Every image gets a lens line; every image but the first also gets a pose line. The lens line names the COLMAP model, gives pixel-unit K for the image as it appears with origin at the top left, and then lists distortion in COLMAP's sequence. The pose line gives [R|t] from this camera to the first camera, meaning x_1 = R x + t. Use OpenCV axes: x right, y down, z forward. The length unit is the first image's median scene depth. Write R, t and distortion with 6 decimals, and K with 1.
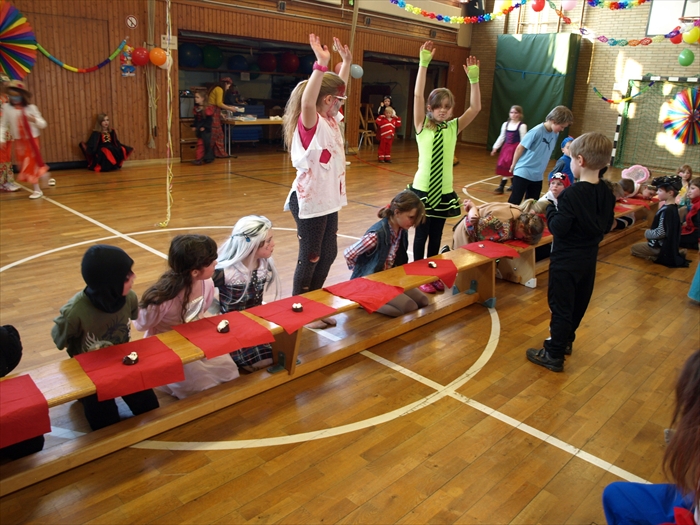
lens RADIAL K [[553.8, 0, 330.7], [0, 553.8, 261.1], [0, 0, 1]] dist [-0.100893, 0.066018]
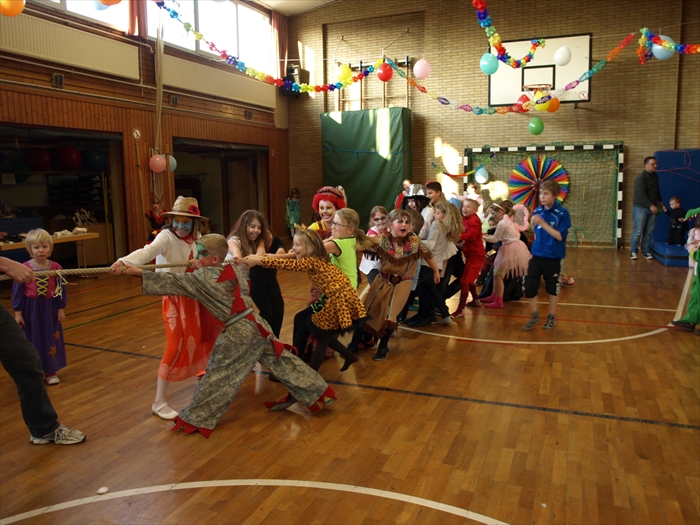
lens RADIAL K [[553.8, 0, 330.7], [0, 553.8, 261.1], [0, 0, 1]] dist [-0.100893, 0.066018]
pose [[0.922760, -0.117971, 0.366875, -0.038353], [0.172013, 0.977981, -0.118169, -0.075103], [-0.344856, 0.172149, 0.922735, 0.216133]]
